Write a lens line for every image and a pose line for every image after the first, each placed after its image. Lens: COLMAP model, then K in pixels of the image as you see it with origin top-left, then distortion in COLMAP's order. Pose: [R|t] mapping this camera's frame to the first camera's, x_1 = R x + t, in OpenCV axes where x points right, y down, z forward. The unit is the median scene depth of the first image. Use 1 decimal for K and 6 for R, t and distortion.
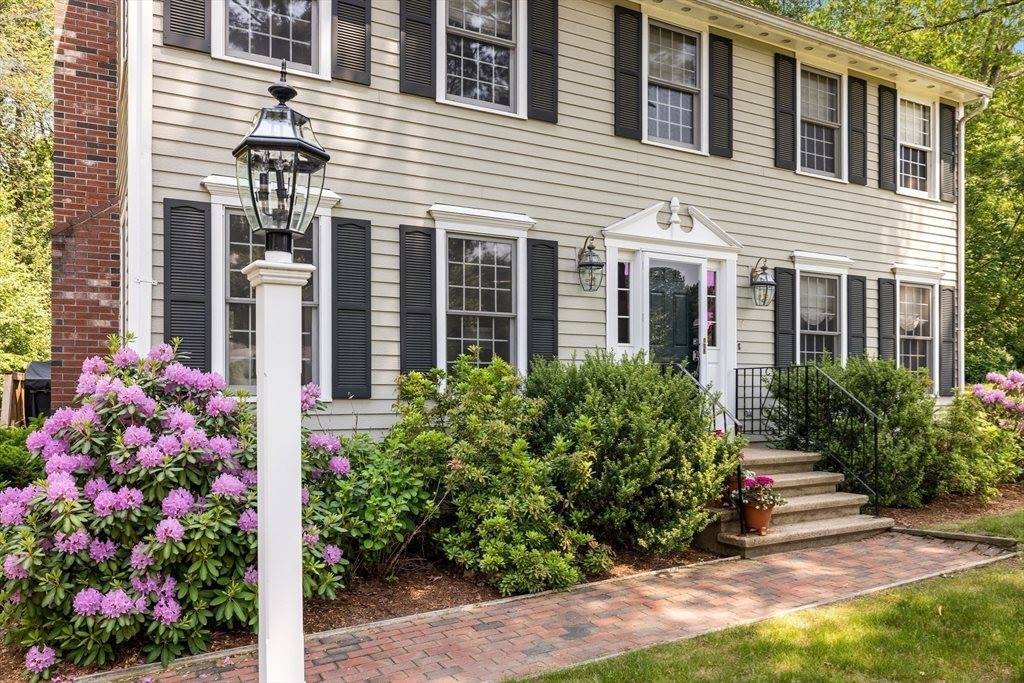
lens RADIAL K [[760.3, 0, 513.8], [0, 760.3, 392.3], [0, 0, 1]] dist [-0.006872, -0.004605]
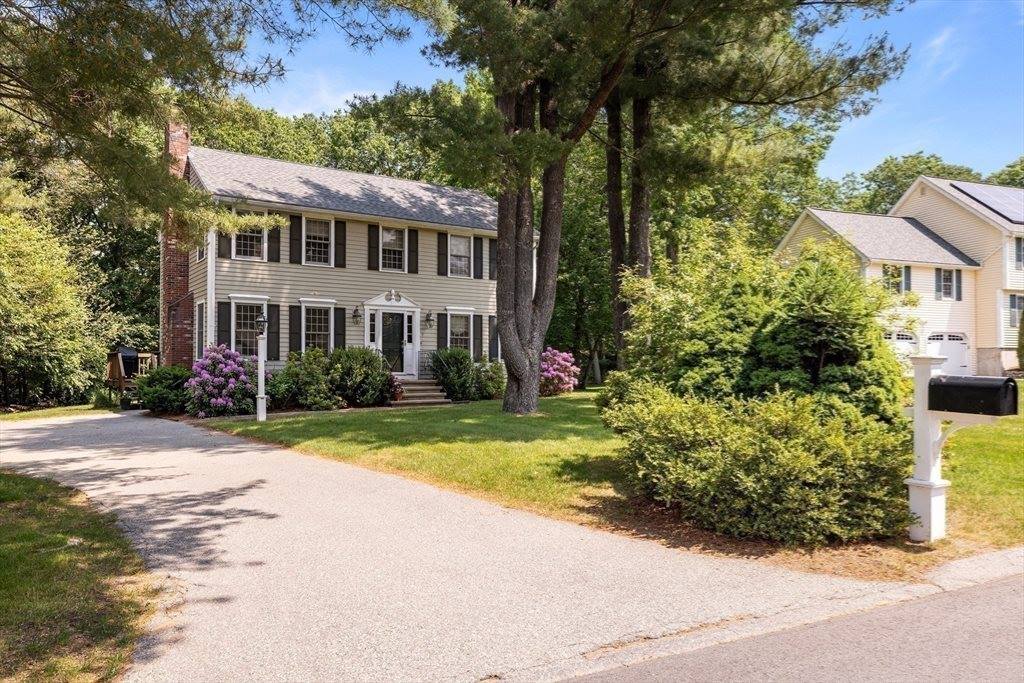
lens RADIAL K [[760.3, 0, 511.1], [0, 760.3, 361.7], [0, 0, 1]] dist [-0.006872, -0.004605]
pose [[0.996496, 0.001021, 0.083637, 0.442009], [0.000556, 0.999823, -0.018827, 0.064376], [-0.083641, 0.018808, 0.996318, -1.942461]]
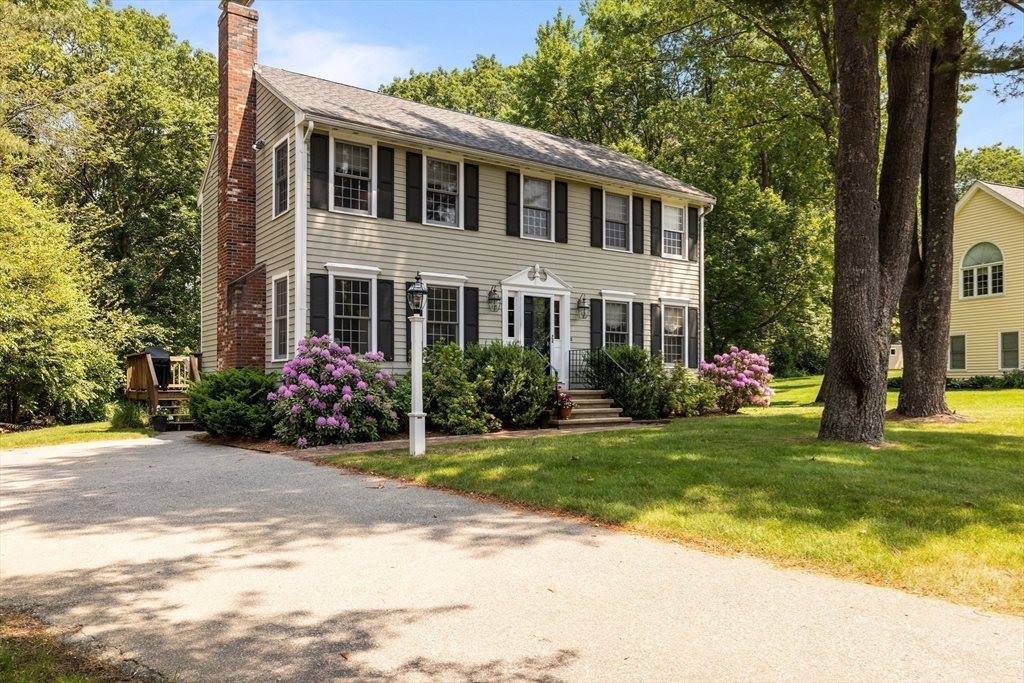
lens RADIAL K [[760.3, 0, 506.7], [0, 760.3, 385.7], [0, 0, 1]] dist [-0.006872, -0.004605]
pose [[0.995368, 0.000105, 0.096136, -0.064218], [0.000498, 0.999980, -0.006249, 0.080859], [-0.096135, 0.006268, 0.995349, -1.053400]]
